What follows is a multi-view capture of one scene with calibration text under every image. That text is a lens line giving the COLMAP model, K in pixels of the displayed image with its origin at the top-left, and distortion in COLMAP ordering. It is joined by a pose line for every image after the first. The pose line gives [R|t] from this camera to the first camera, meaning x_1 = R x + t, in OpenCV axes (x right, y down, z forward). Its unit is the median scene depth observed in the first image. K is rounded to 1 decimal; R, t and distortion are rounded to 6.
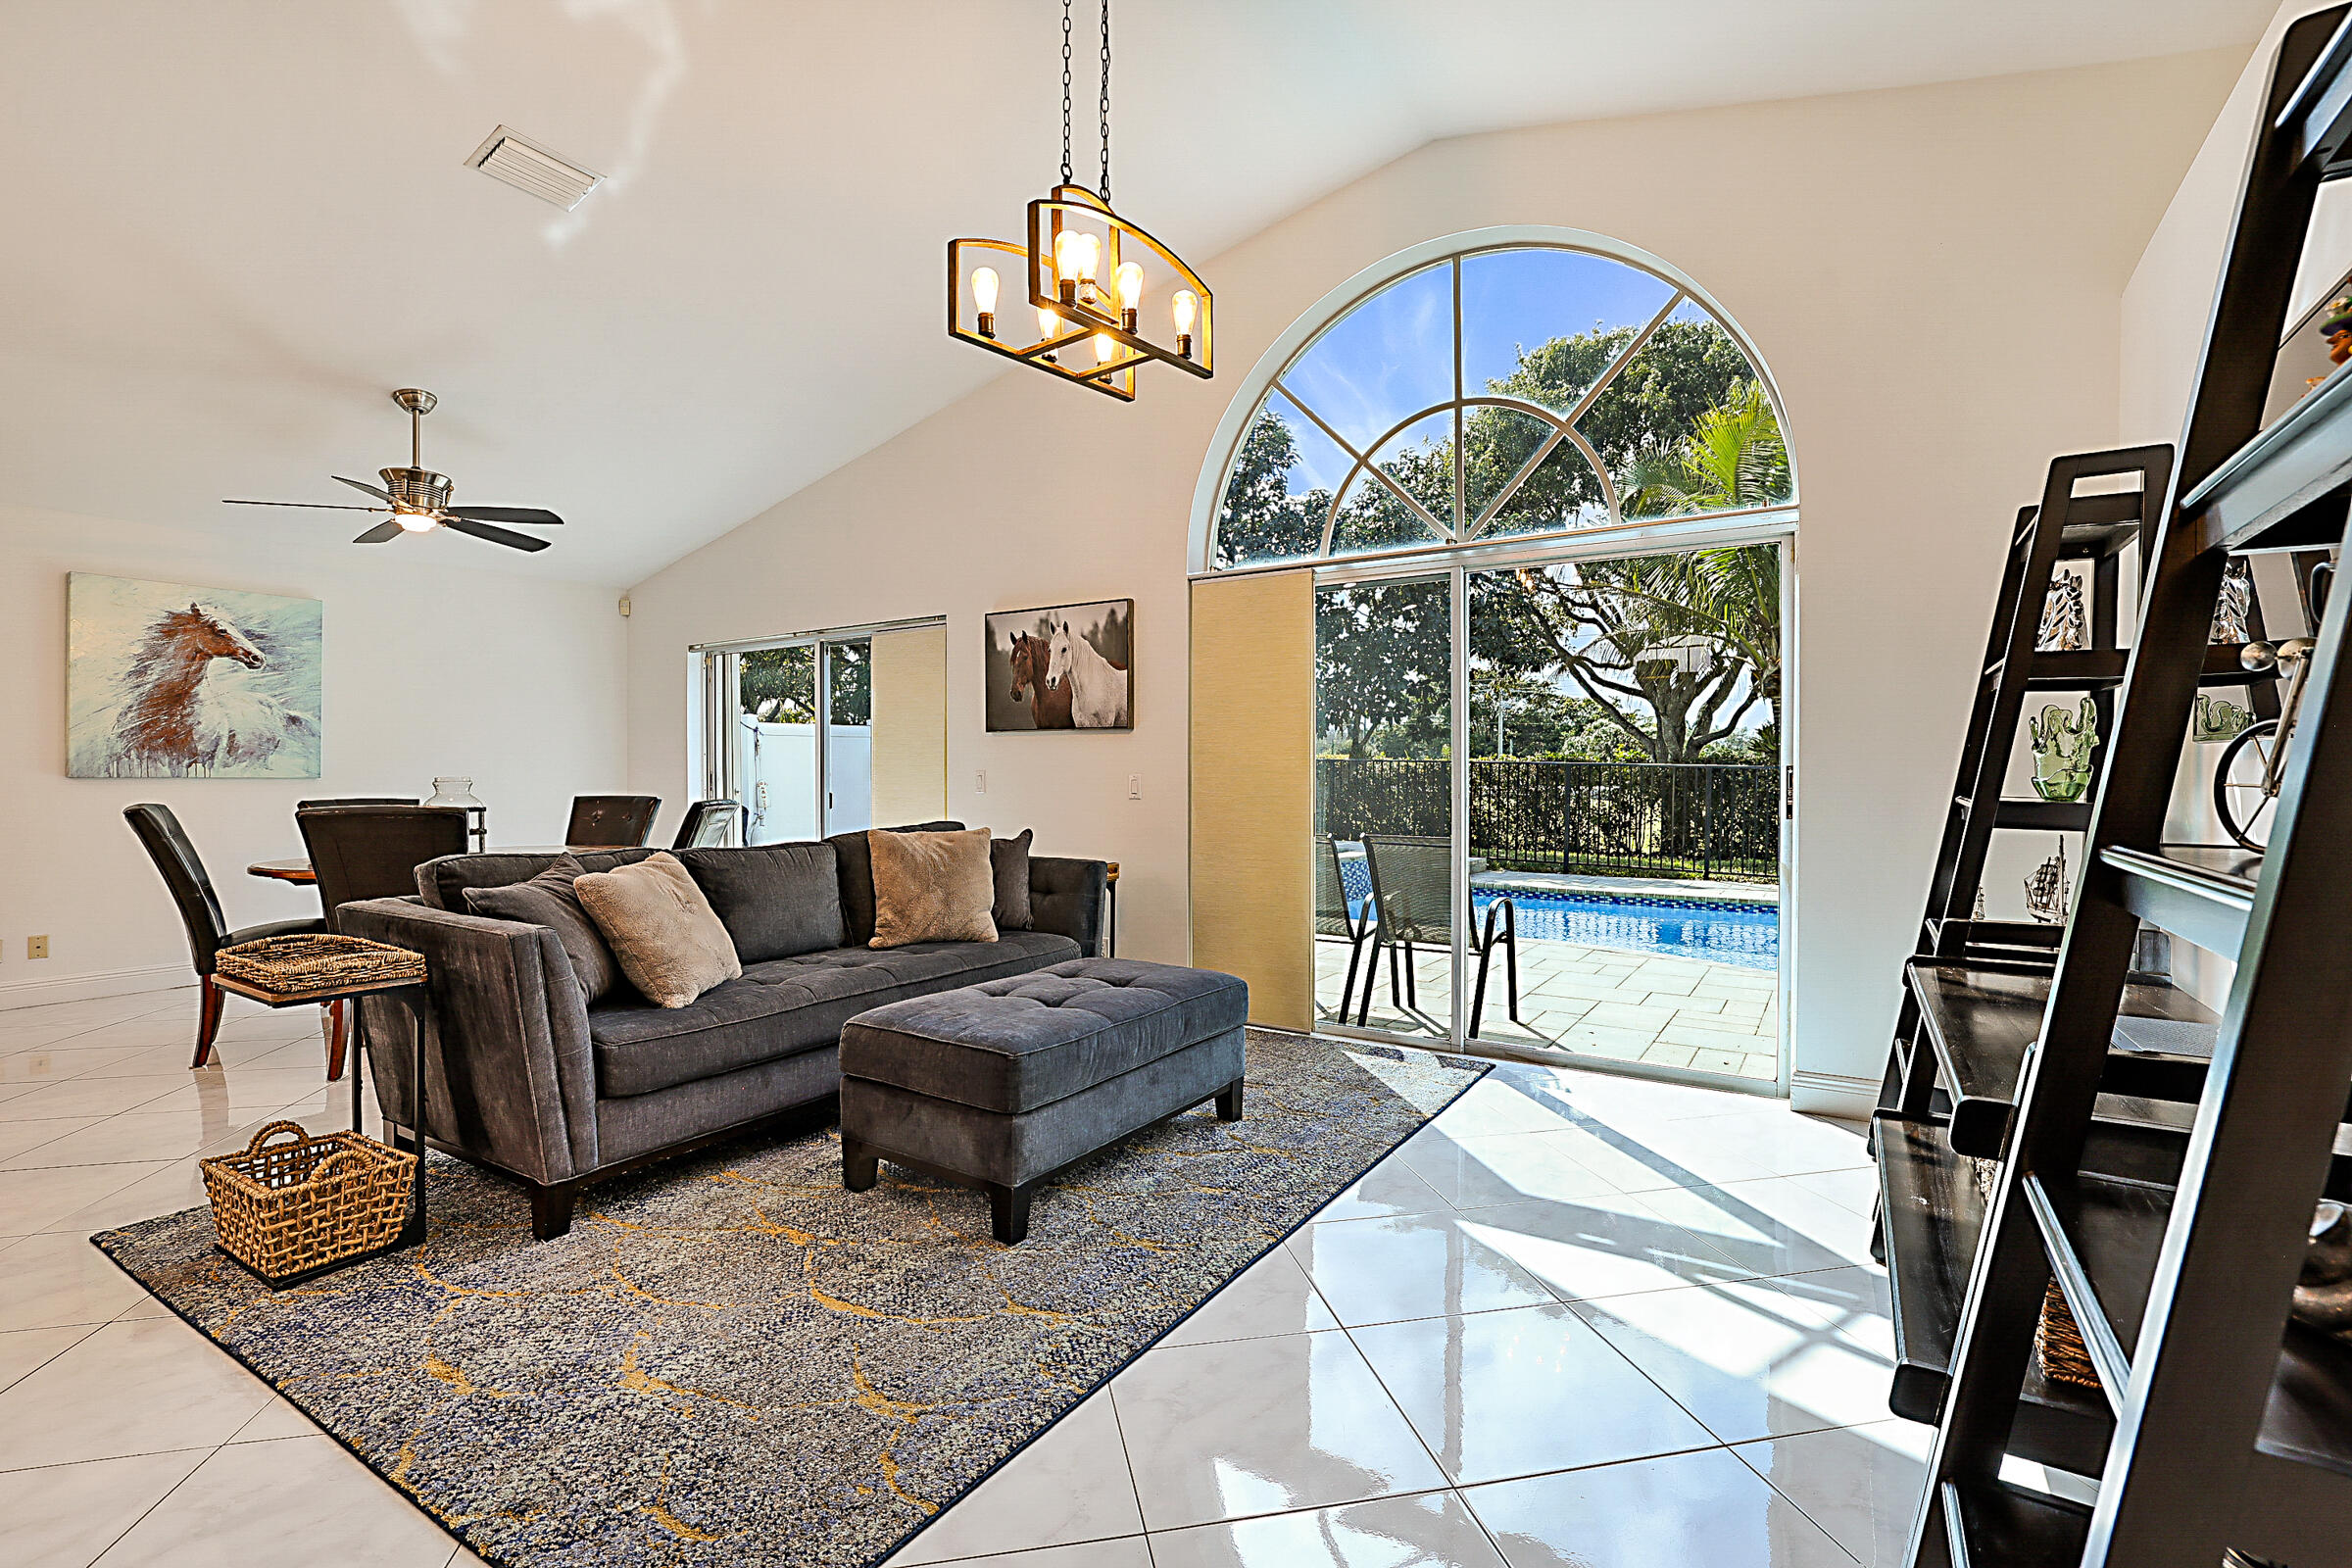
lens RADIAL K [[1068.5, 0, 1152.1], [0, 1068.5, 803.7], [0, 0, 1]] dist [-0.005424, 0.000950]
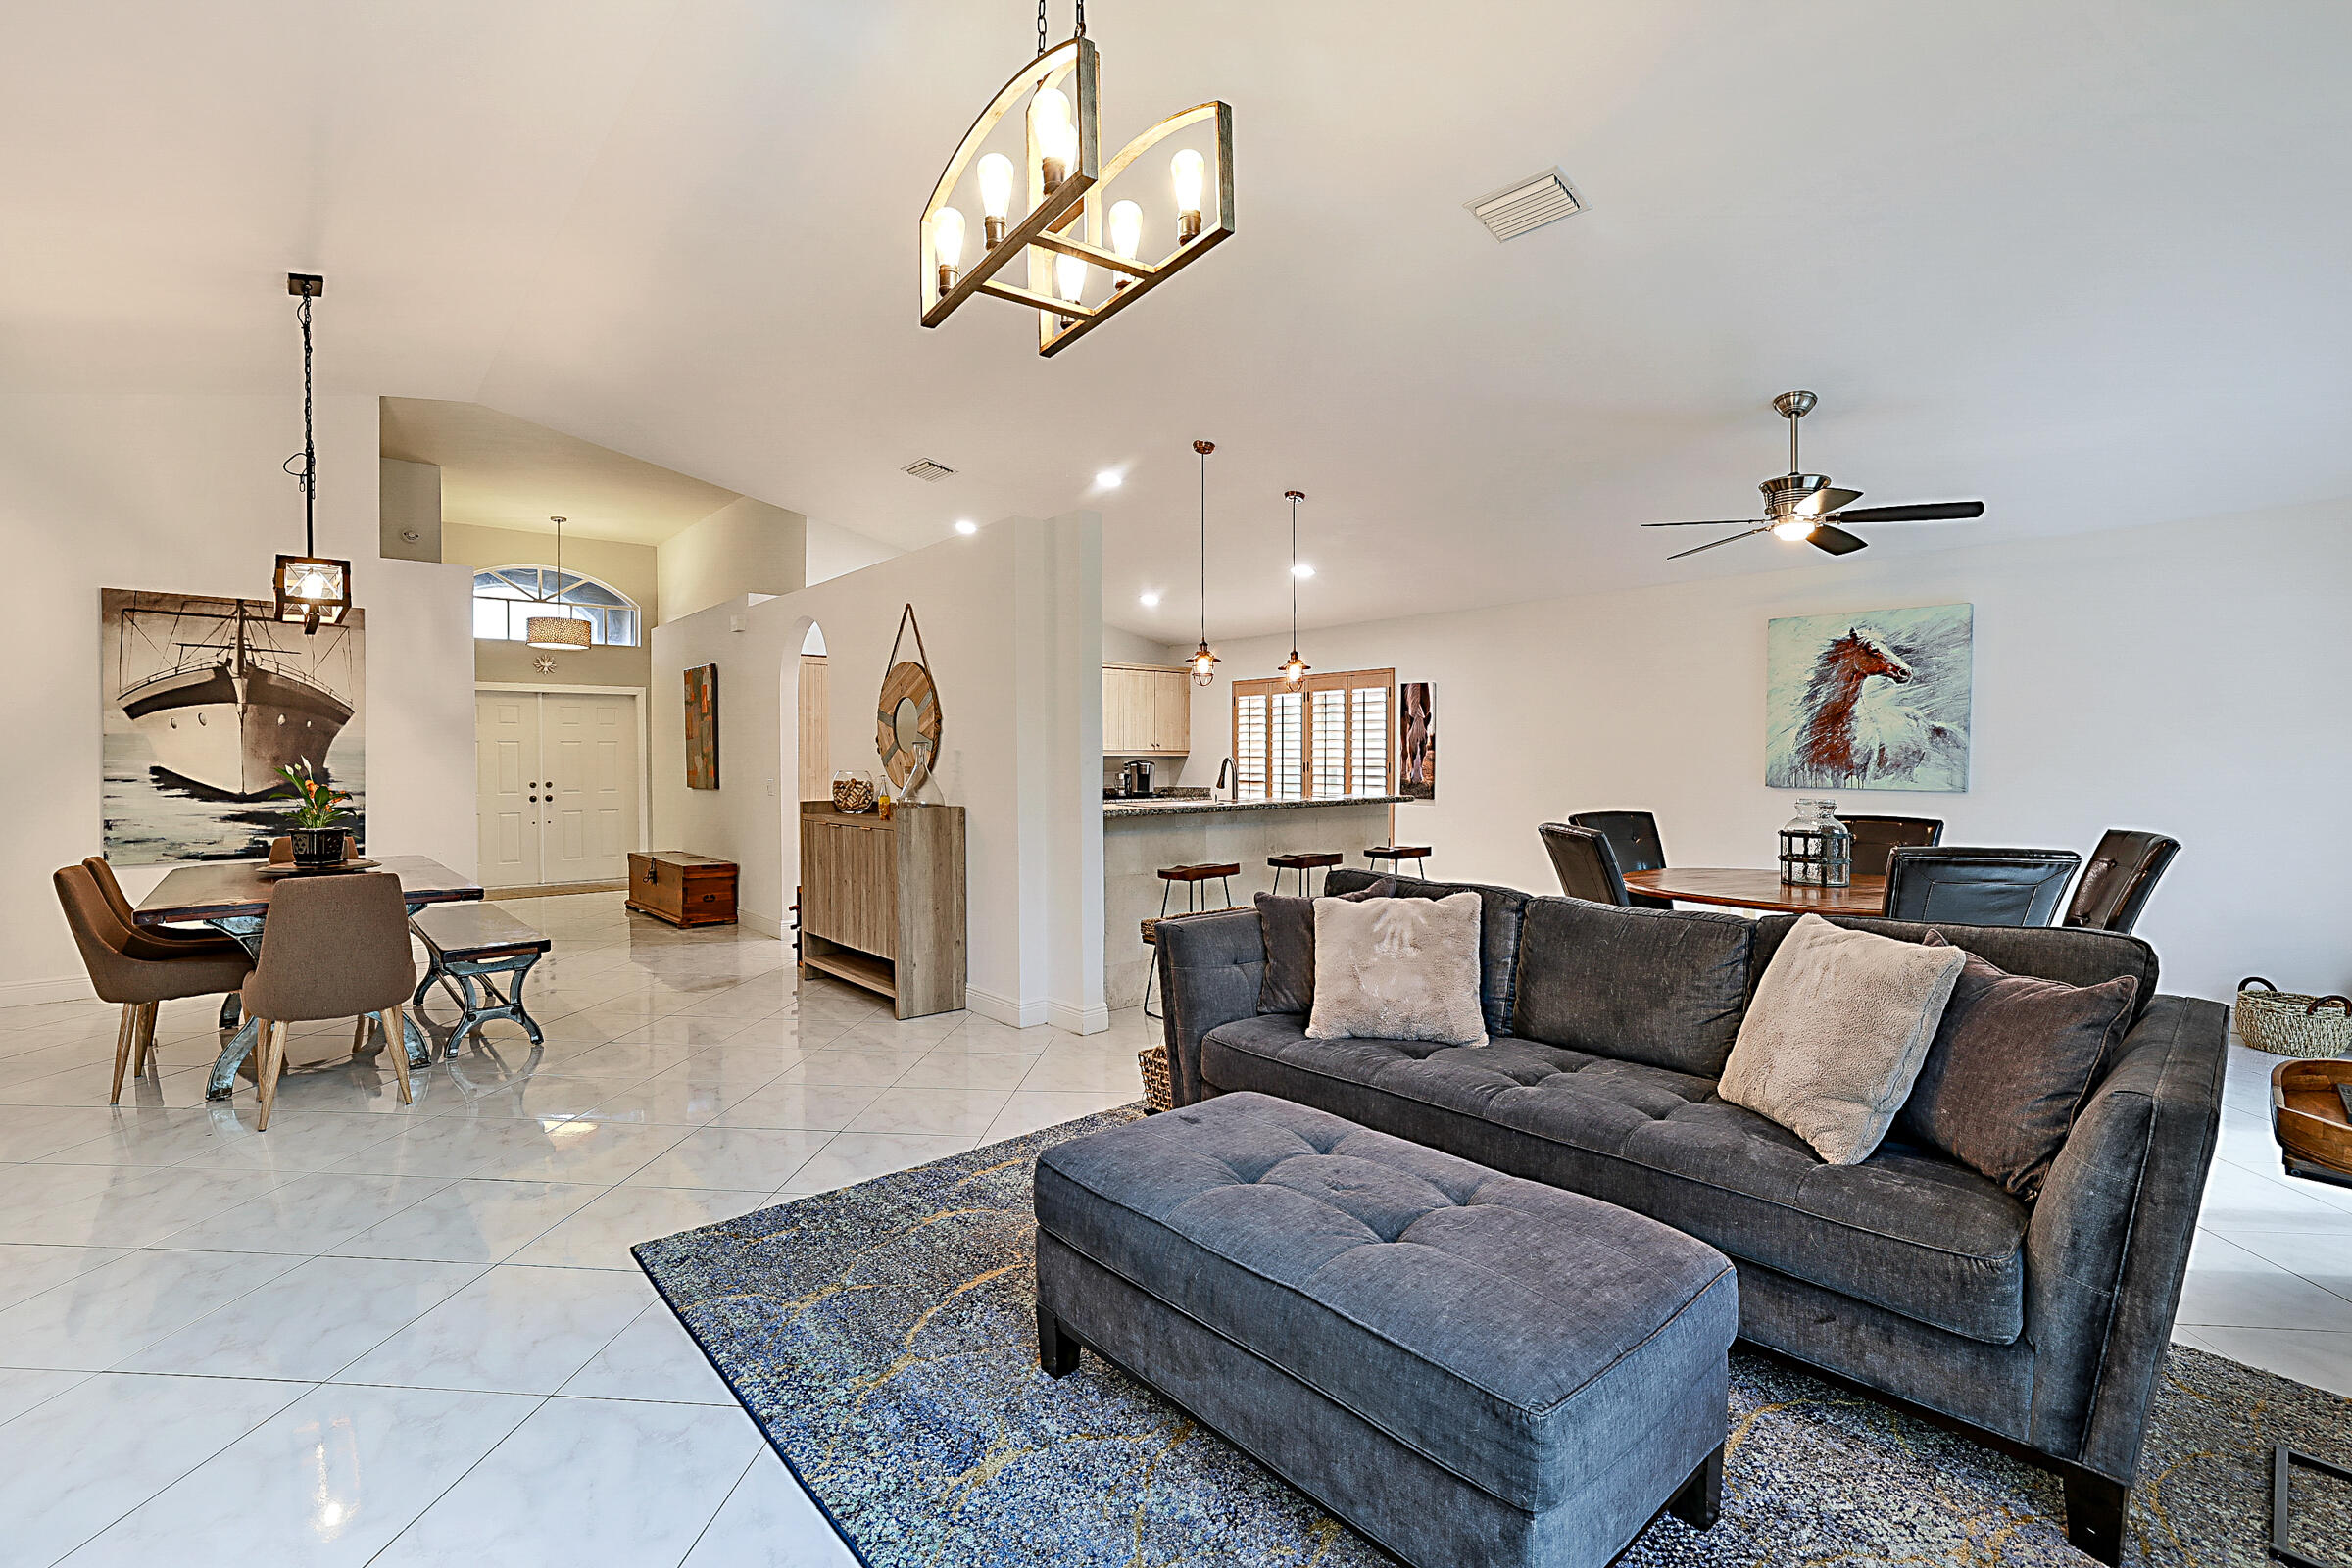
lens RADIAL K [[1049.6, 0, 1195.0], [0, 1049.6, 784.4], [0, 0, 1]] dist [-0.023509, 0.006568]
pose [[-0.245511, 0.021043, -0.969165, 0.316781], [-0.030789, 0.999091, 0.029492, -0.041235], [0.968905, 0.037080, -0.244640, 0.639504]]
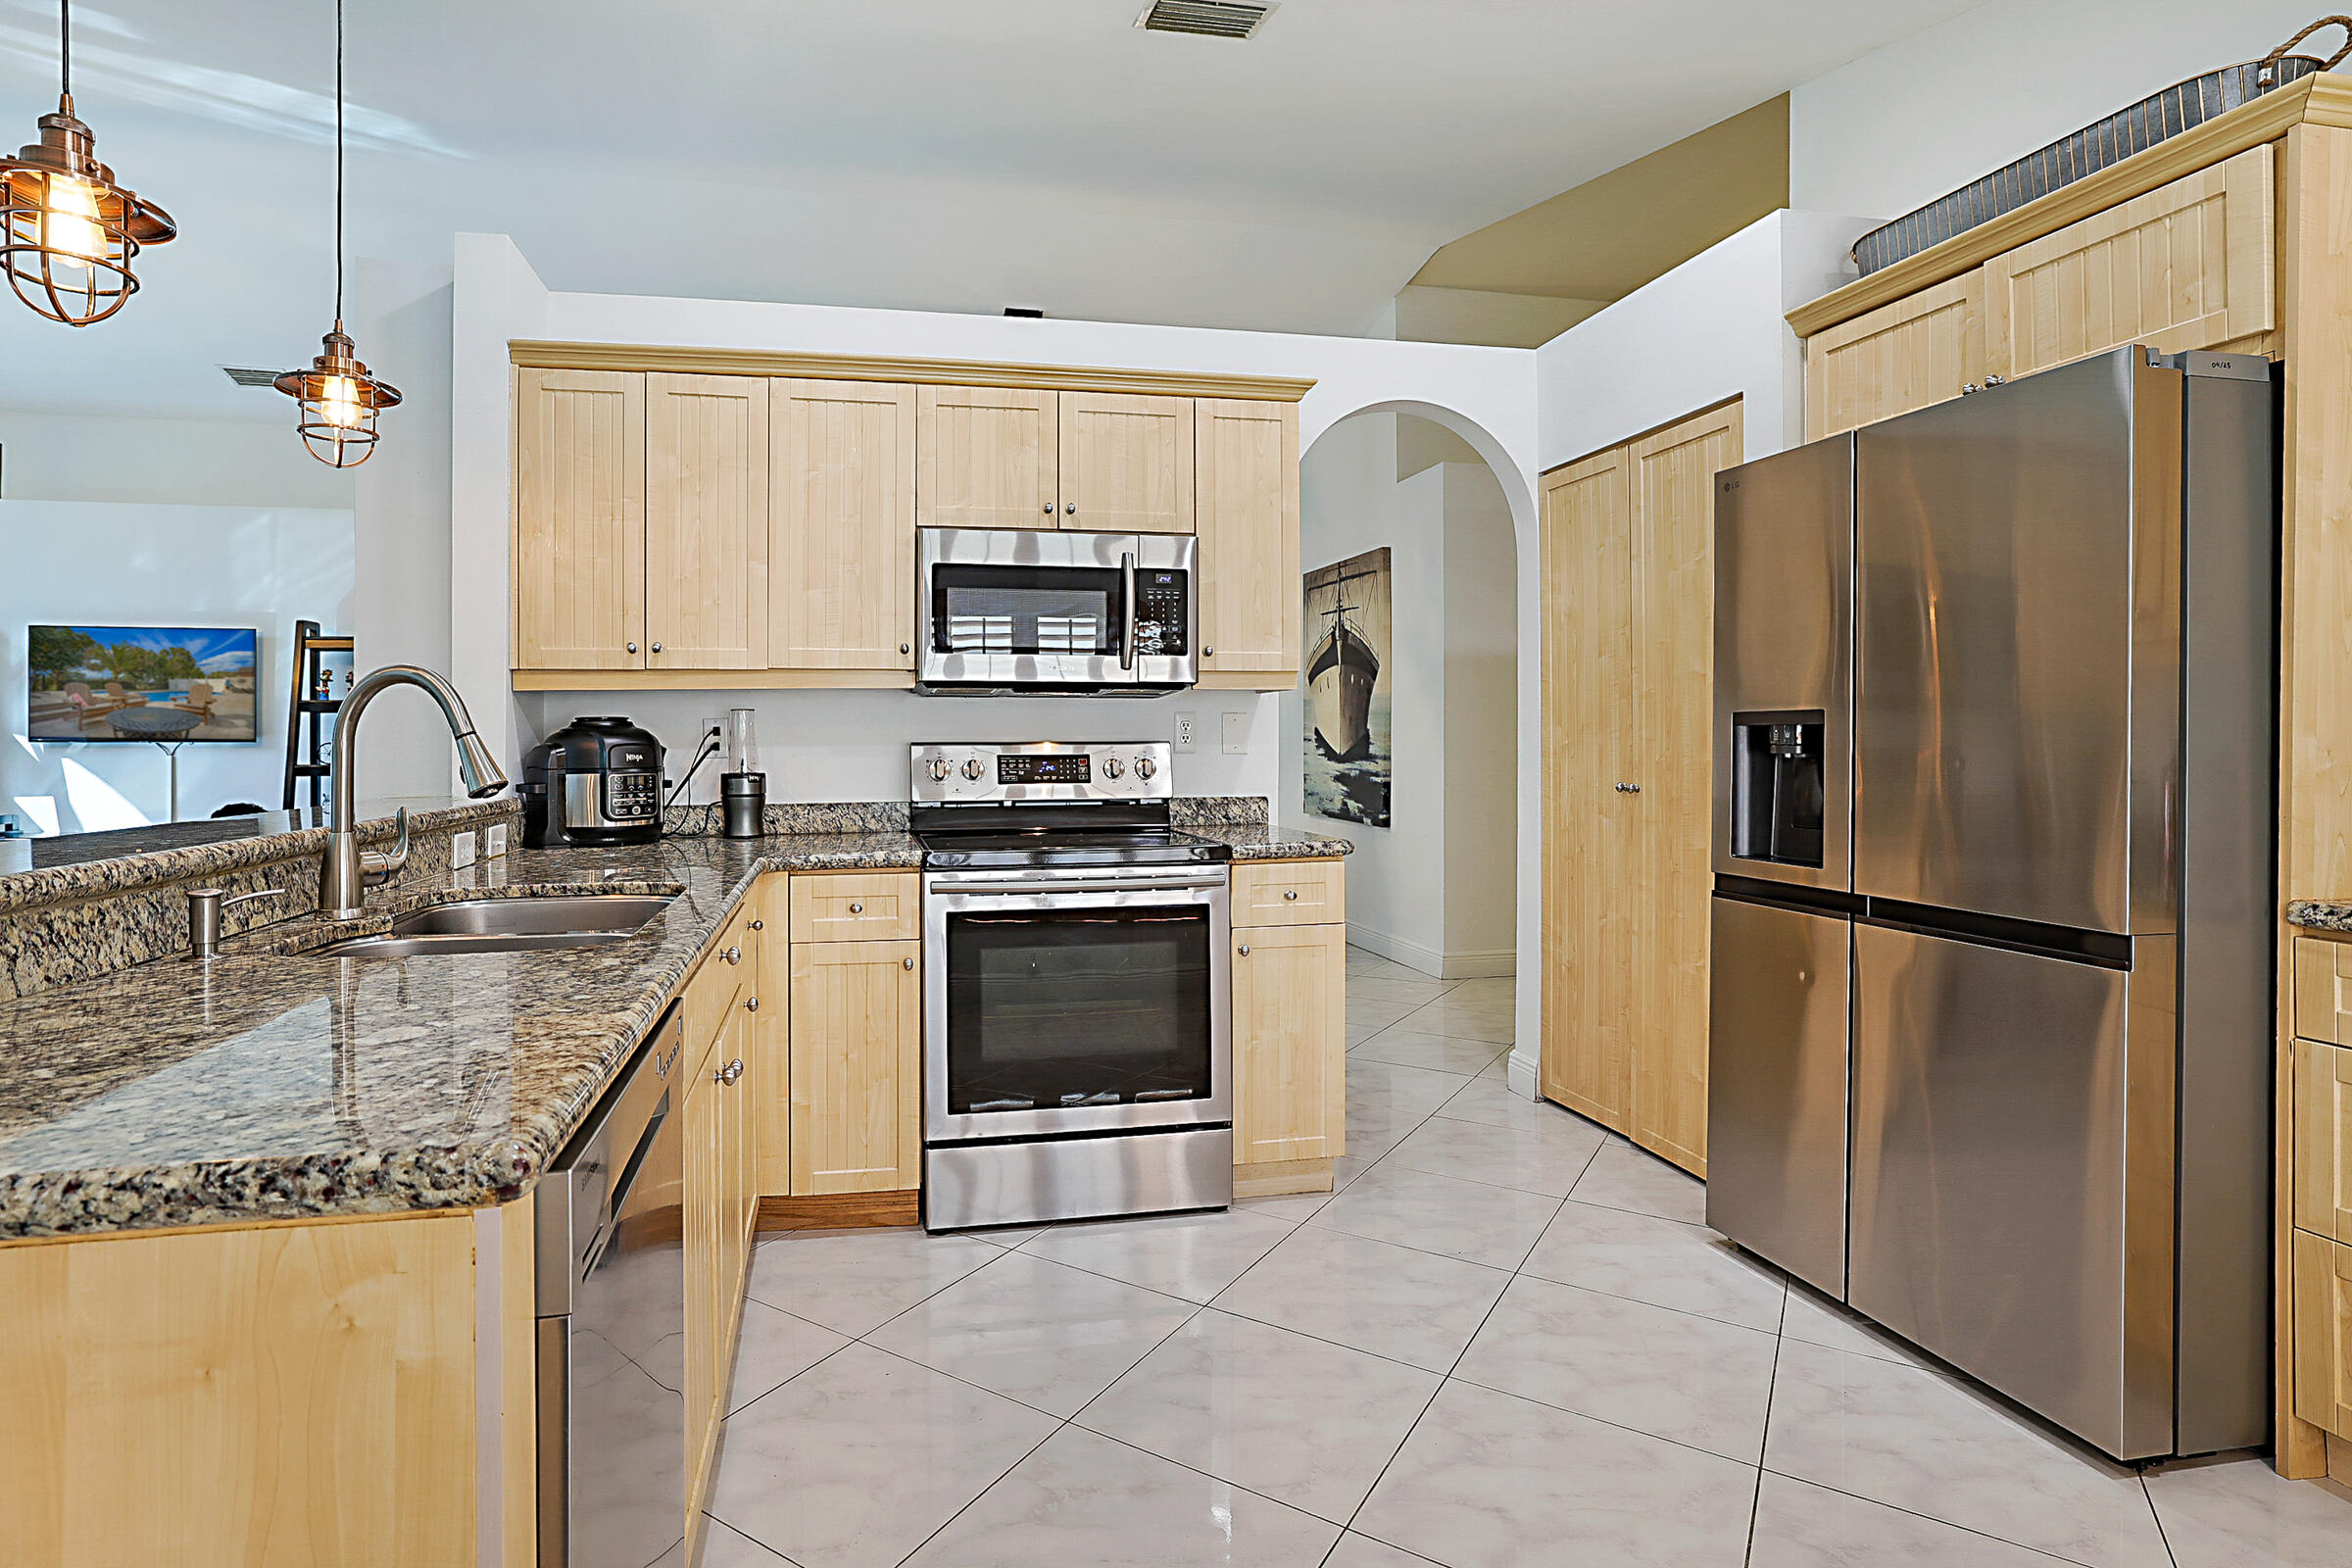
lens RADIAL K [[1151.4, 0, 1096.6], [0, 1151.4, 760.9], [0, 0, 1]] dist [-0.018363, 0.009063]
pose [[-0.698478, -0.012472, 0.715523, -1.229346], [0.027498, 0.998642, 0.044250, -0.022411], [-0.715103, 0.050583, -0.697186, 0.455901]]
